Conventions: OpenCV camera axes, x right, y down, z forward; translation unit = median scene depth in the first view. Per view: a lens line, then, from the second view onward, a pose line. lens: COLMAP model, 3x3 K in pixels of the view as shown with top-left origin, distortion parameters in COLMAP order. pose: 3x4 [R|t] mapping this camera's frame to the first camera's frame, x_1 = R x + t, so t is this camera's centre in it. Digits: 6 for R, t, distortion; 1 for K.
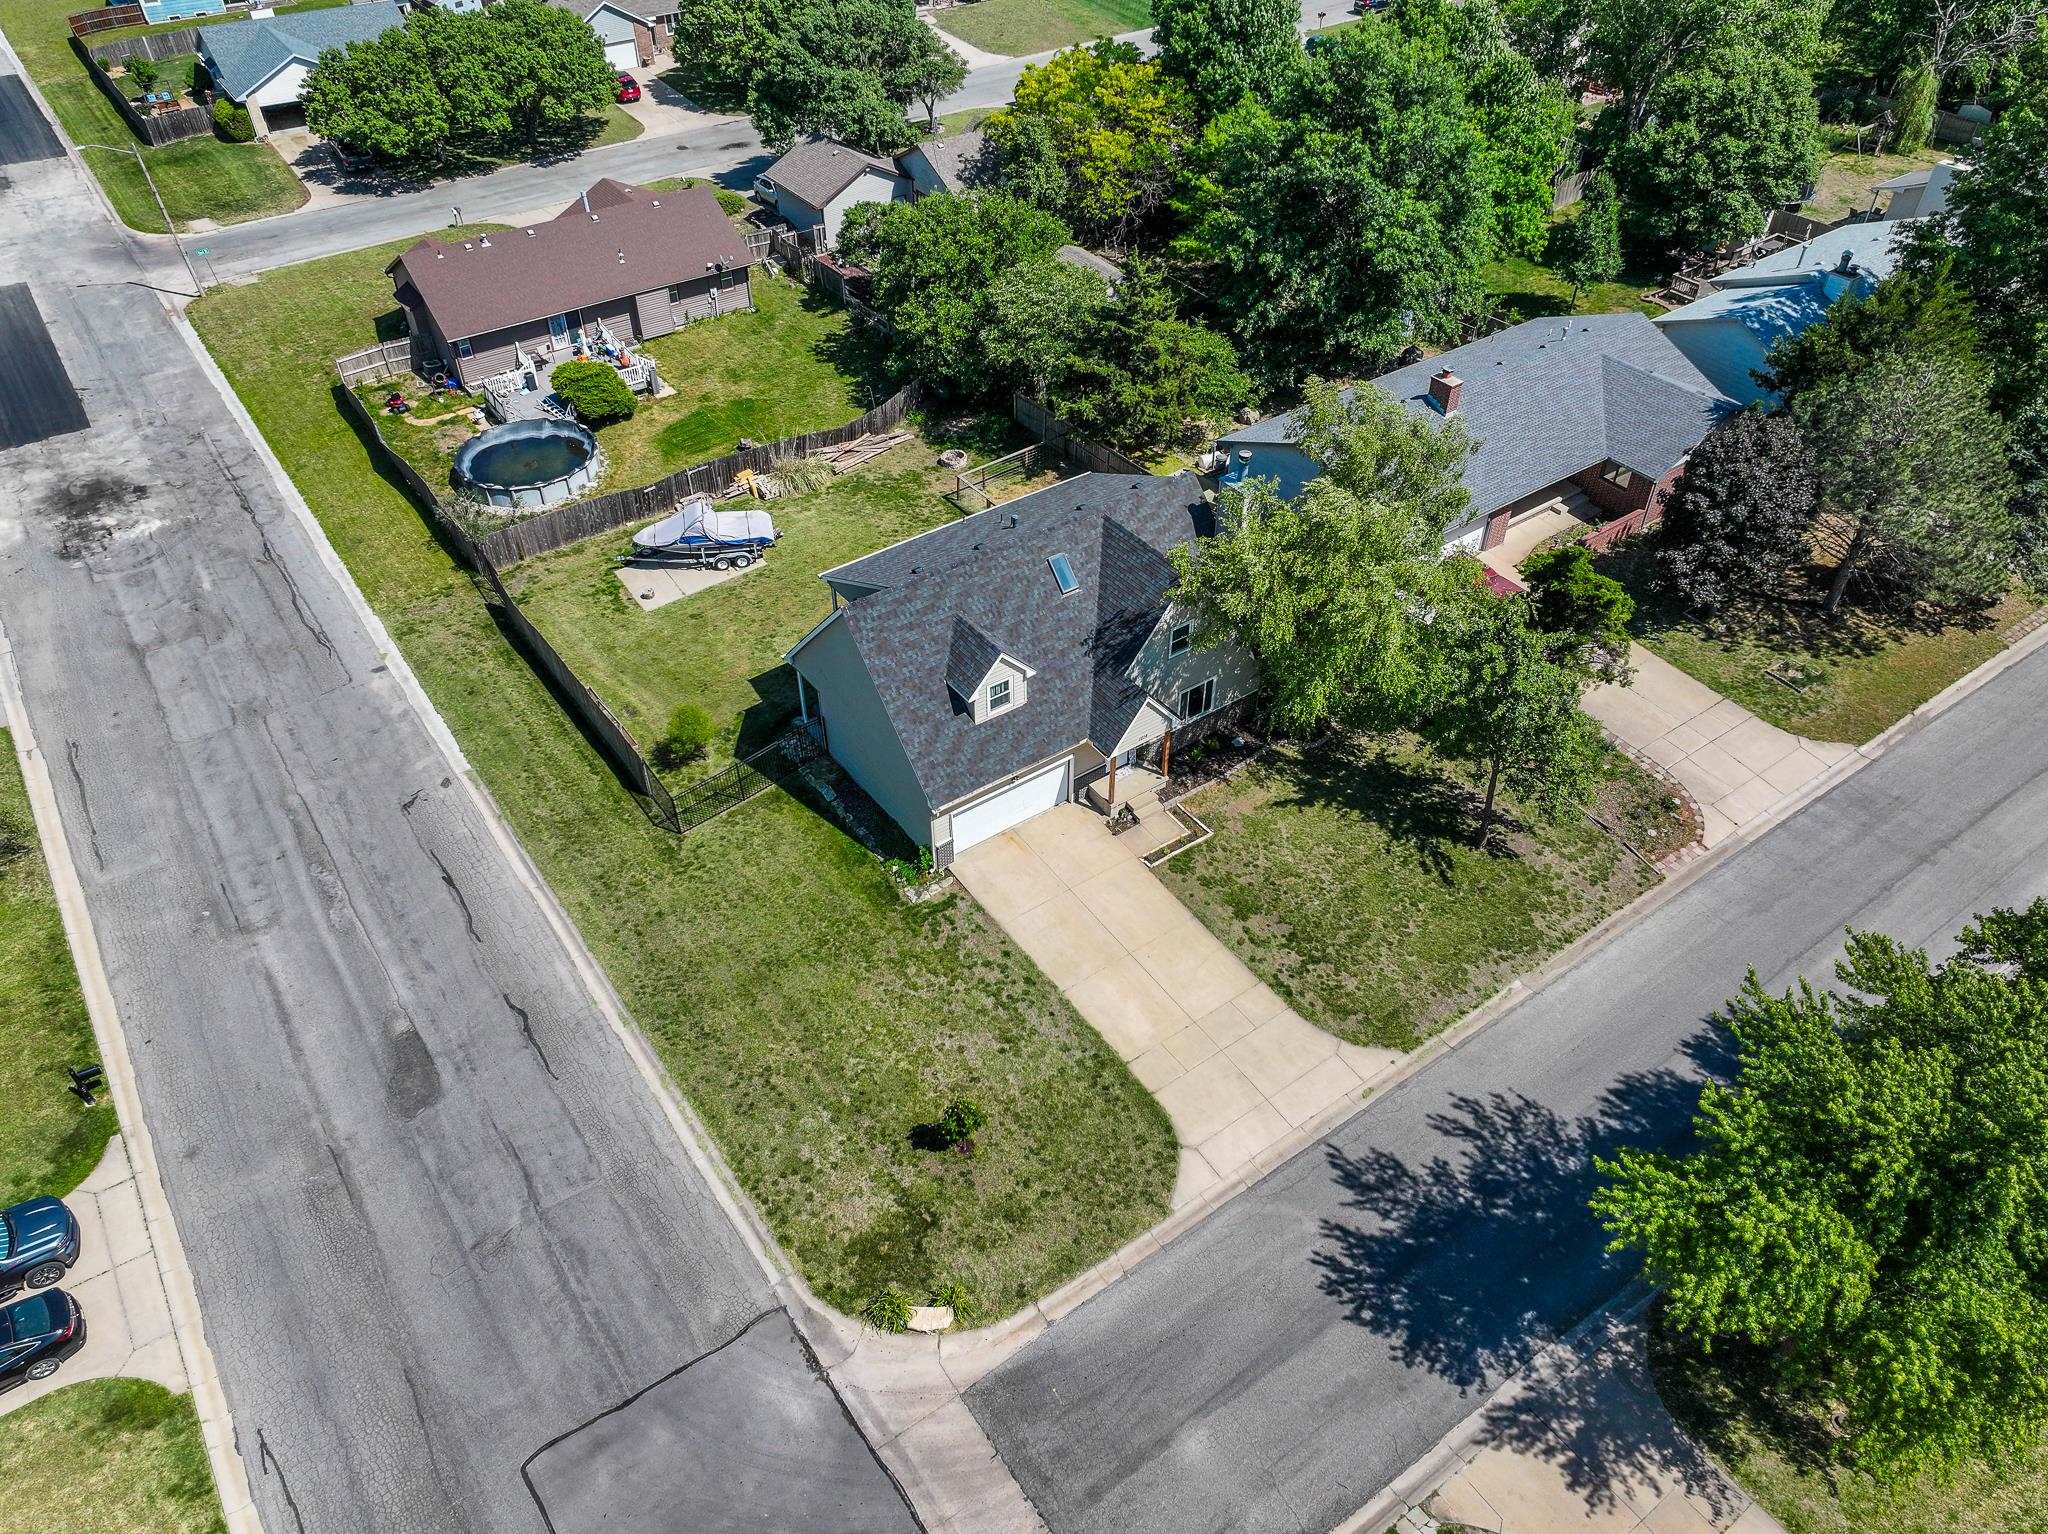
lens RADIAL K [[1428.5, 0, 1021.6], [0, 1428.5, 764.2], [0, 0, 1]] dist [-0.007366, 0.013224]
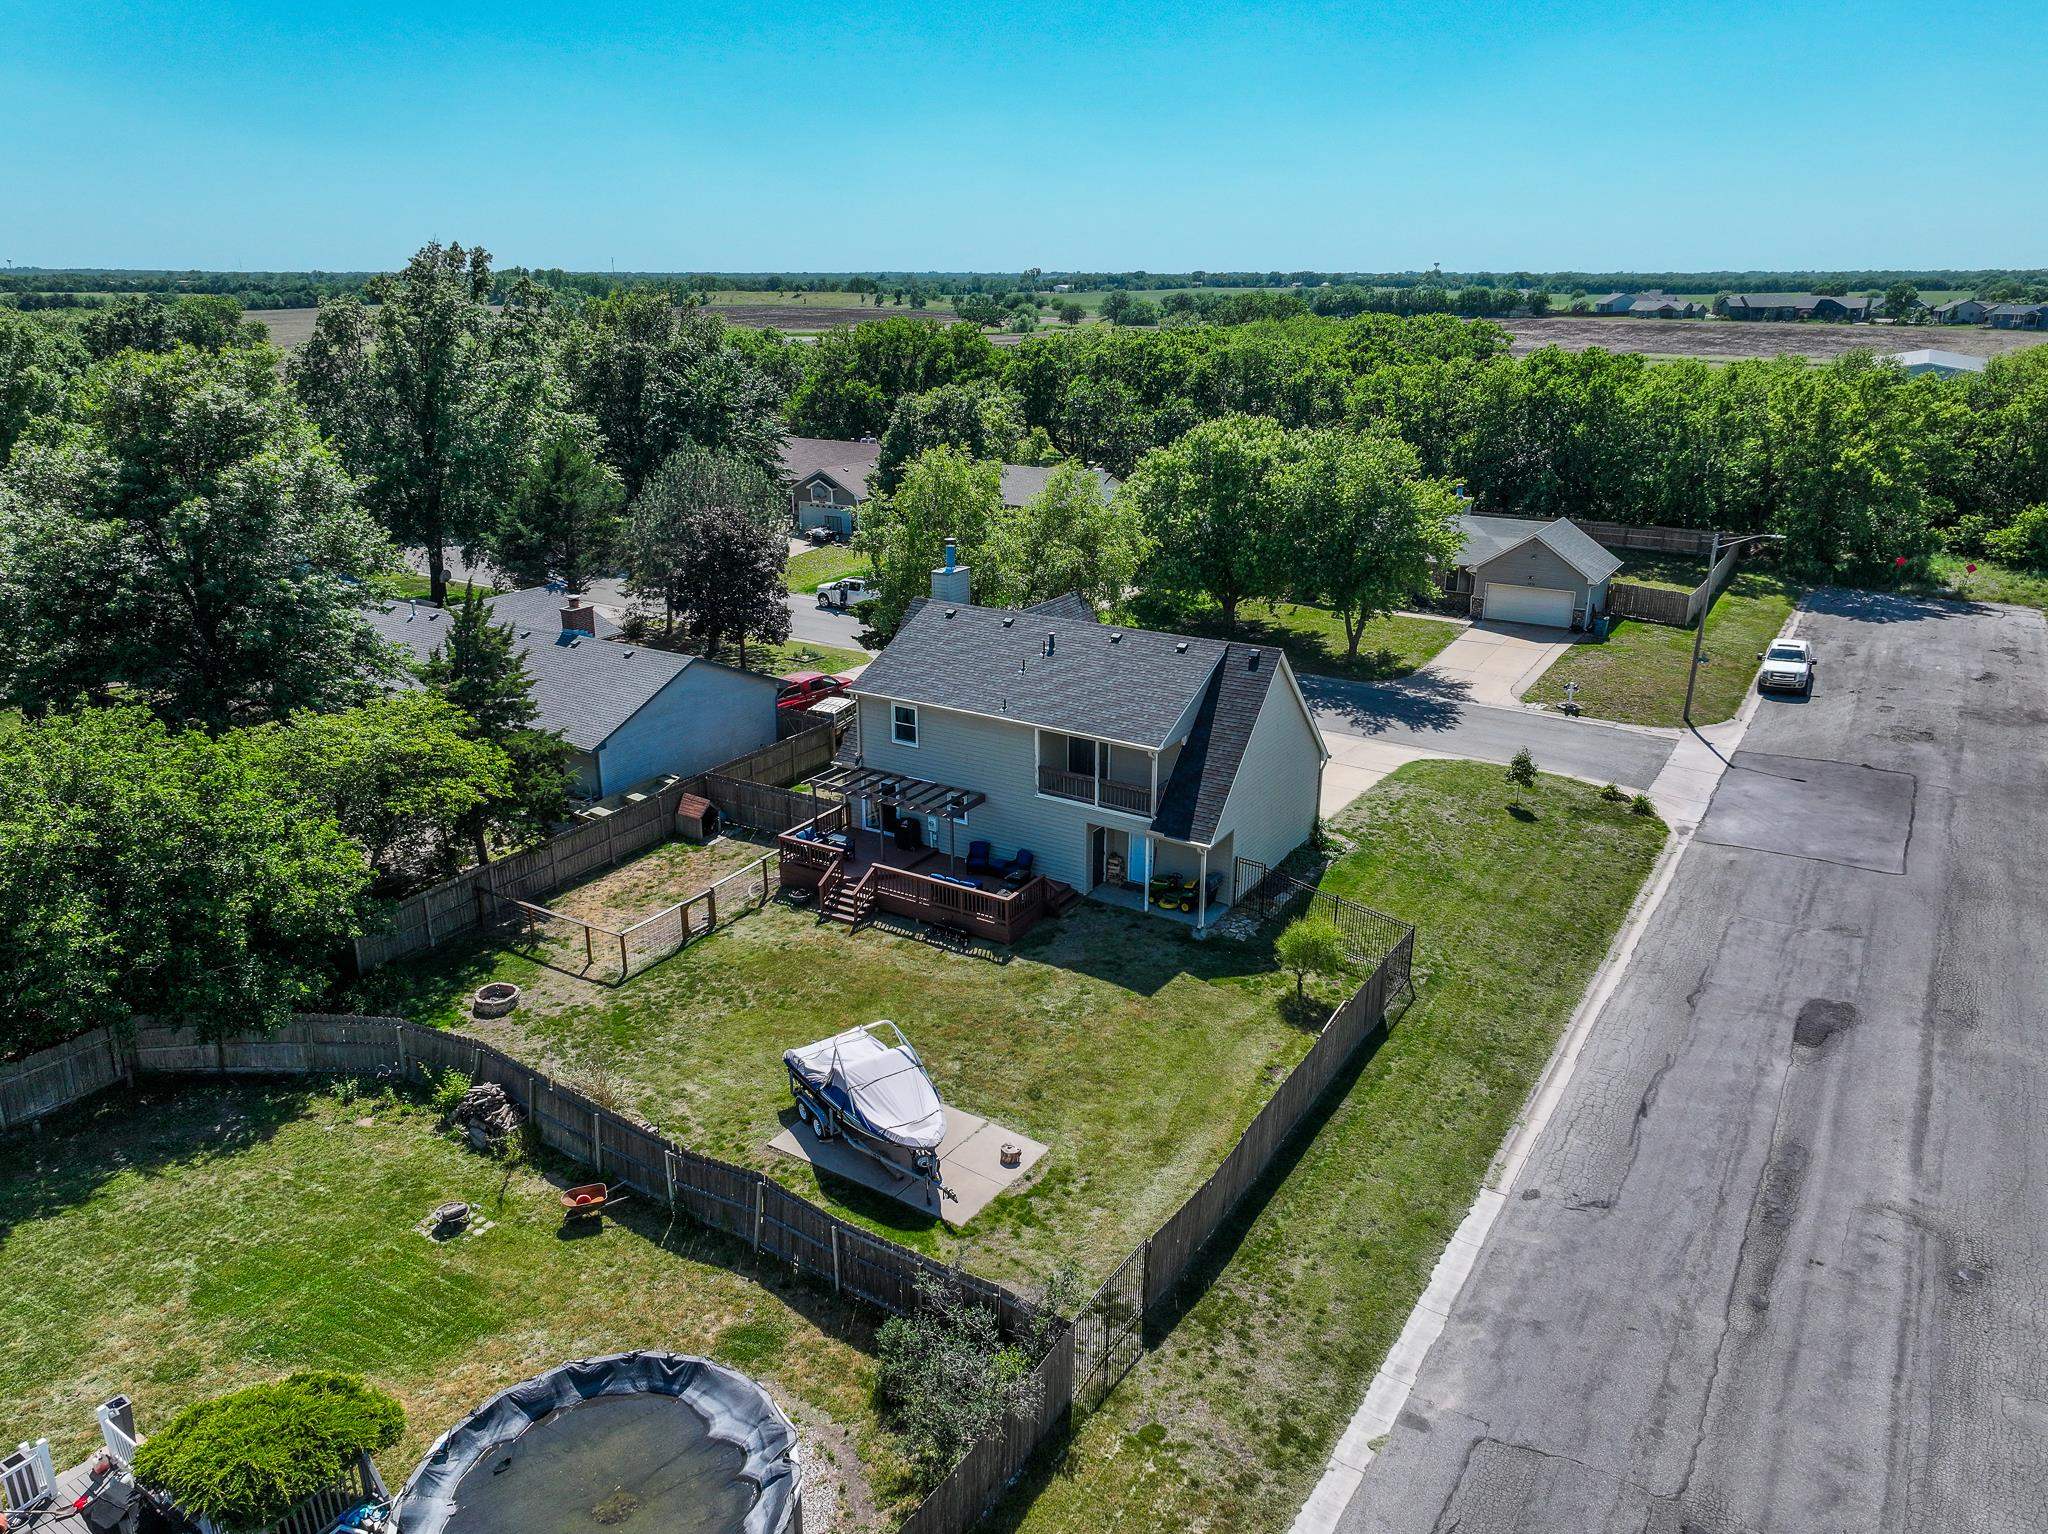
lens RADIAL K [[1428.5, 0, 1027.5], [0, 1428.5, 768.1], [0, 0, 1]] dist [-0.007366, 0.013224]
pose [[-0.379595, -0.298582, 0.875646, -0.933671], [0.617934, 0.622575, 0.480165, -0.631547], [-0.688523, 0.723360, -0.051823, 1.188976]]
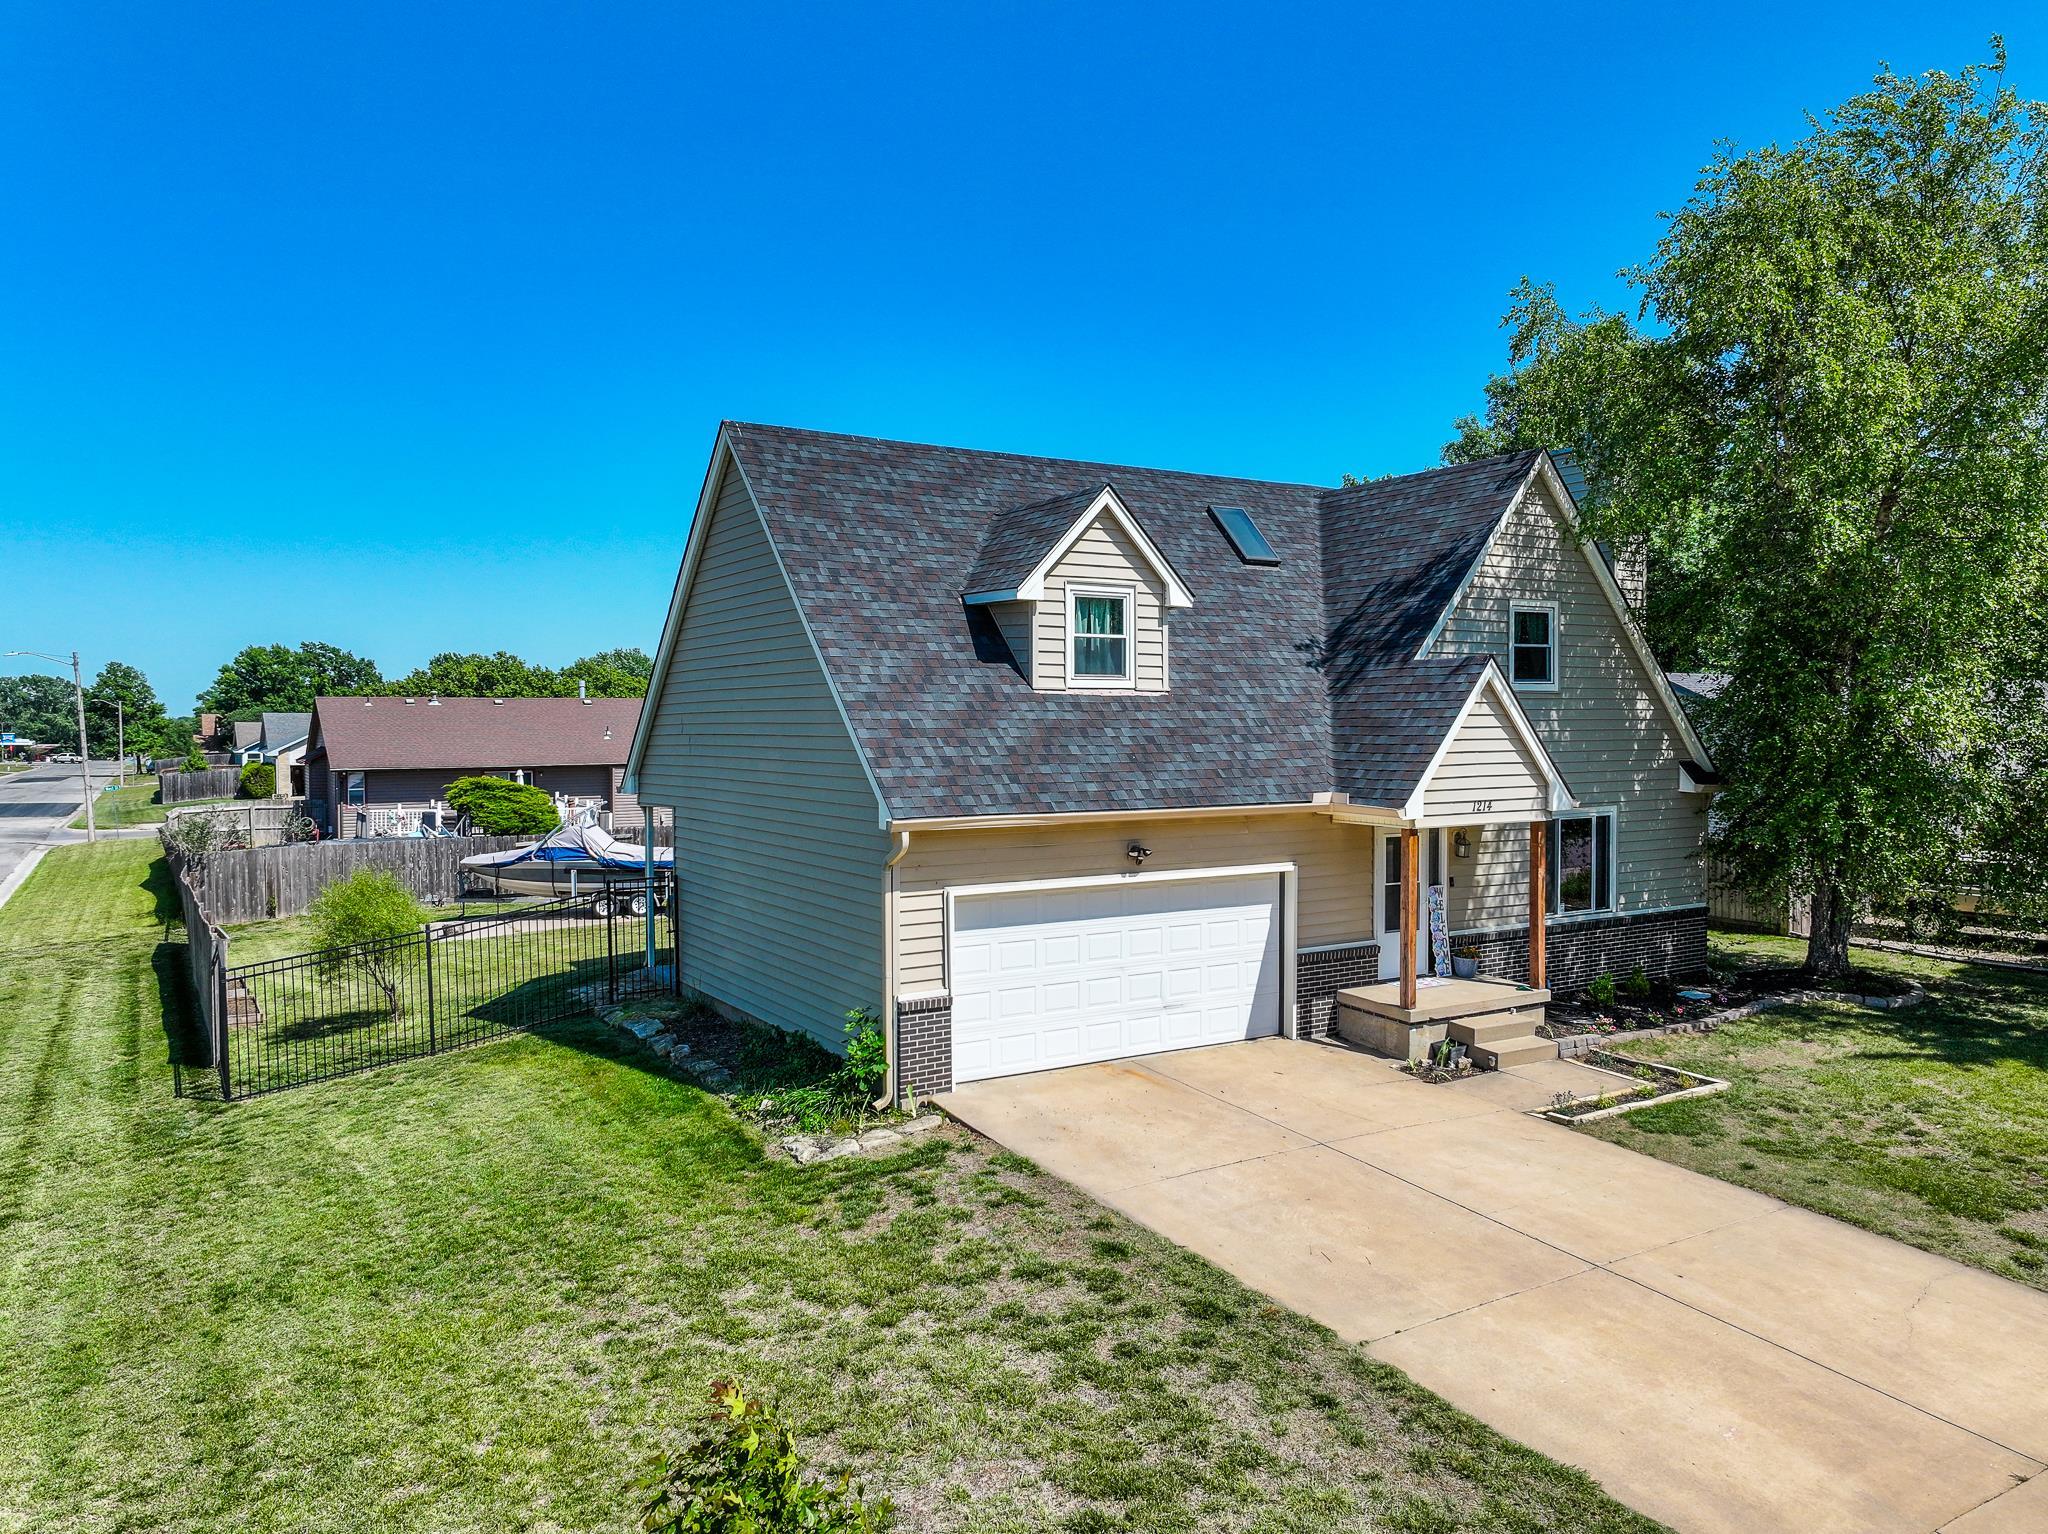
lens RADIAL K [[1428.5, 0, 1026.8], [0, 1428.5, 764.1], [0, 0, 1]] dist [-0.007366, 0.013224]
pose [[0.997634, 0.001334, -0.068741, -0.008335], [-0.045529, 0.762002, -0.645972, 0.229036], [0.051519, 0.647573, 0.760259, 0.731208]]
